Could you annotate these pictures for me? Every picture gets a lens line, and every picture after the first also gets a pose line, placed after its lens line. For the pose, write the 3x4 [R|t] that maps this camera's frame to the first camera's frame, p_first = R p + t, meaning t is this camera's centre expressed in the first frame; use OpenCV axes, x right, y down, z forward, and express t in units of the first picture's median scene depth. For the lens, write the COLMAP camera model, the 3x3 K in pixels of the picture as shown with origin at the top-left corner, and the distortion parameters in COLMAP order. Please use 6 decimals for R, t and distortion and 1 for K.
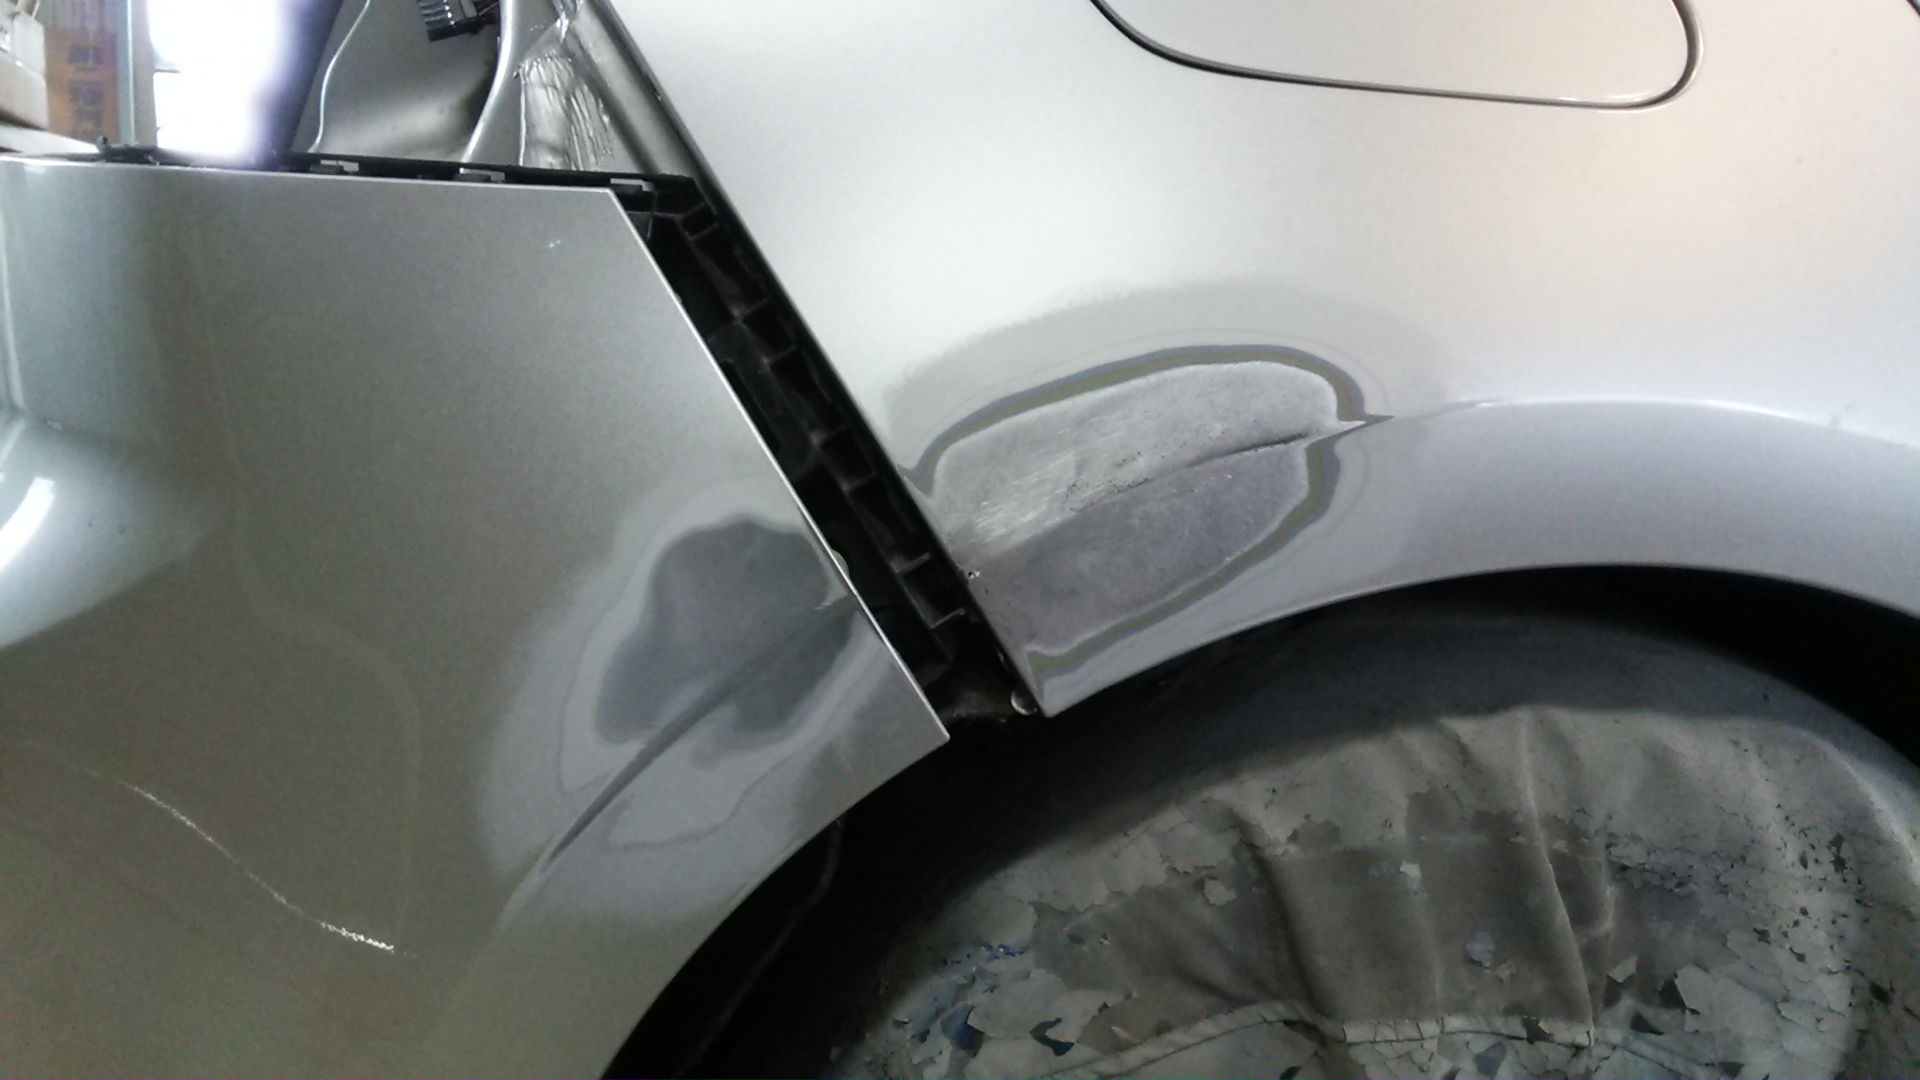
lens RADIAL K [[1654.8, 0, 966.4], [0, 1654.8, 549.9], [0, 0, 1]] dist [-0.002591, -0.048139]
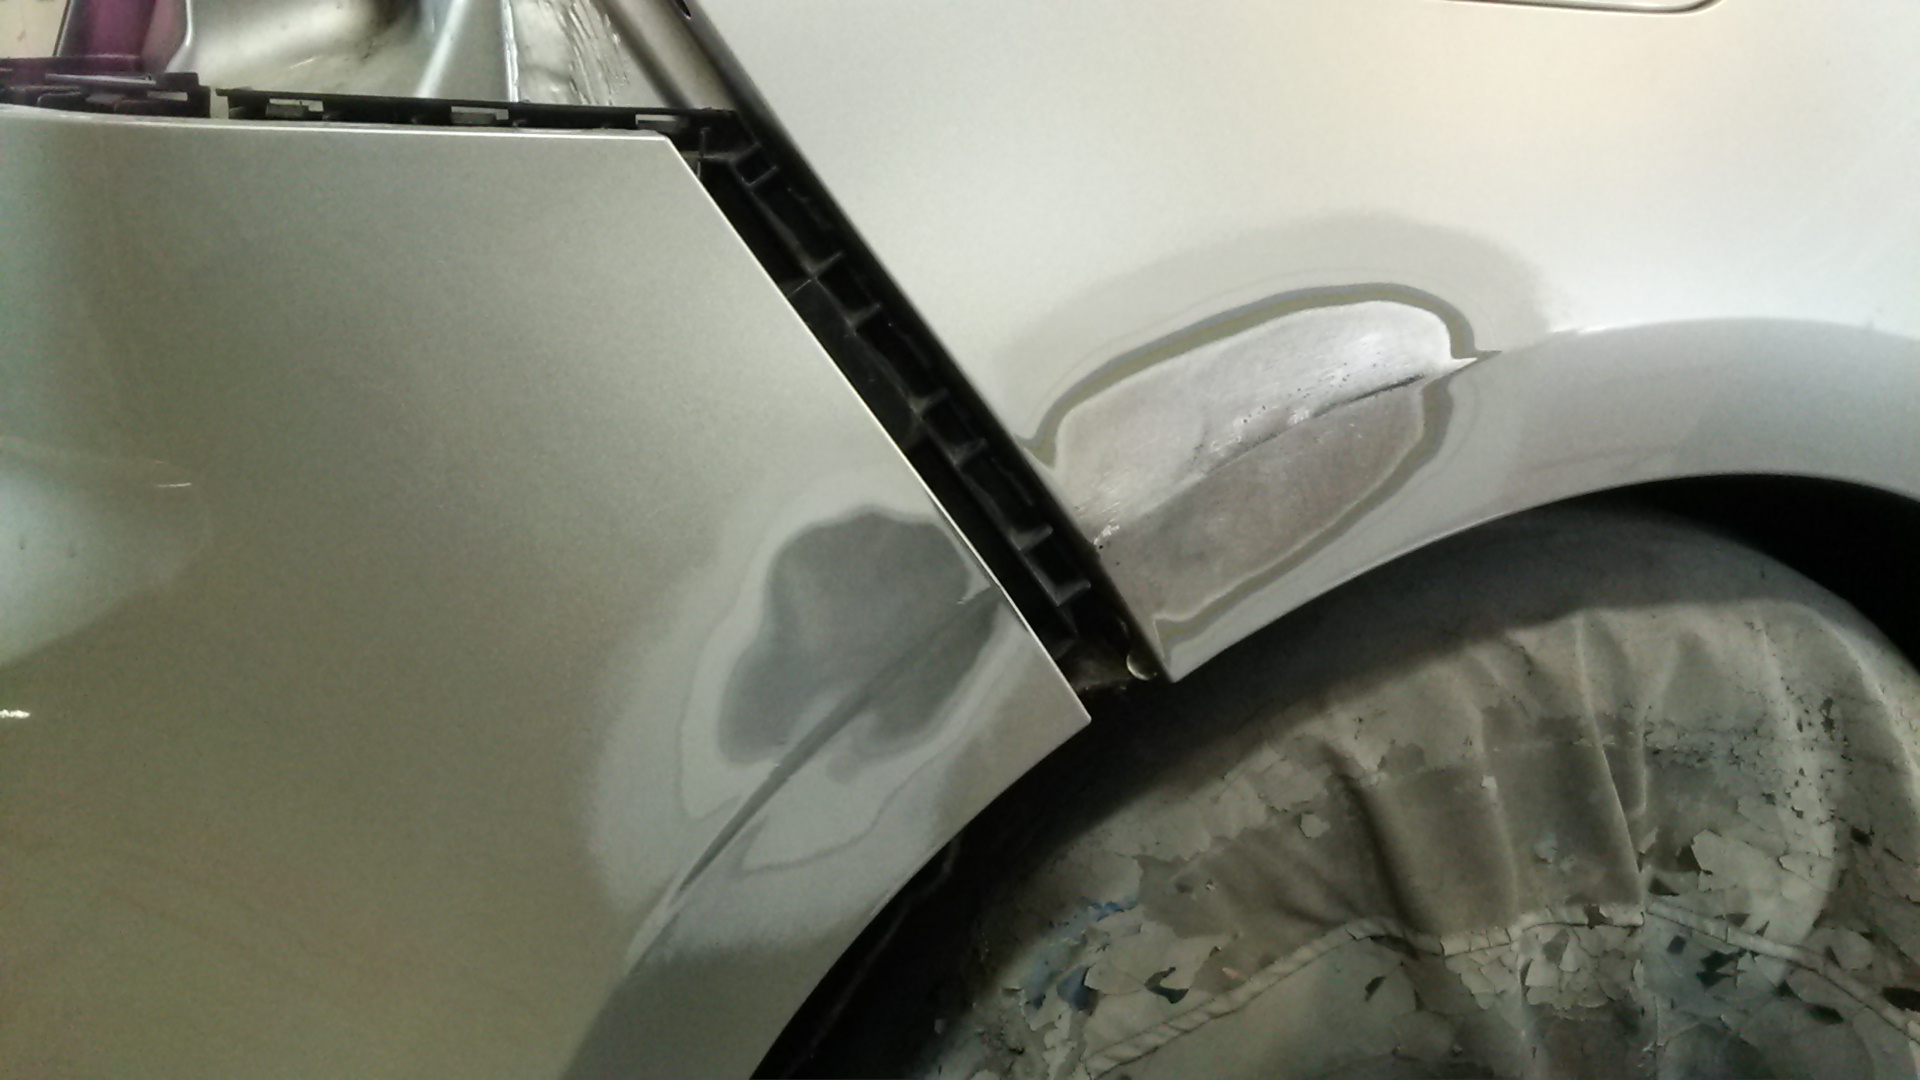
lens RADIAL K [[1654.8, 0, 909.9], [0, 1654.8, 534.5], [0, 0, 1]] dist [-0.002591, -0.048139]
pose [[0.977202, -0.082435, 0.195654, -0.270518], [0.054221, 0.987883, 0.145419, -0.127337], [-0.205271, -0.131496, 0.969831, 0.099873]]
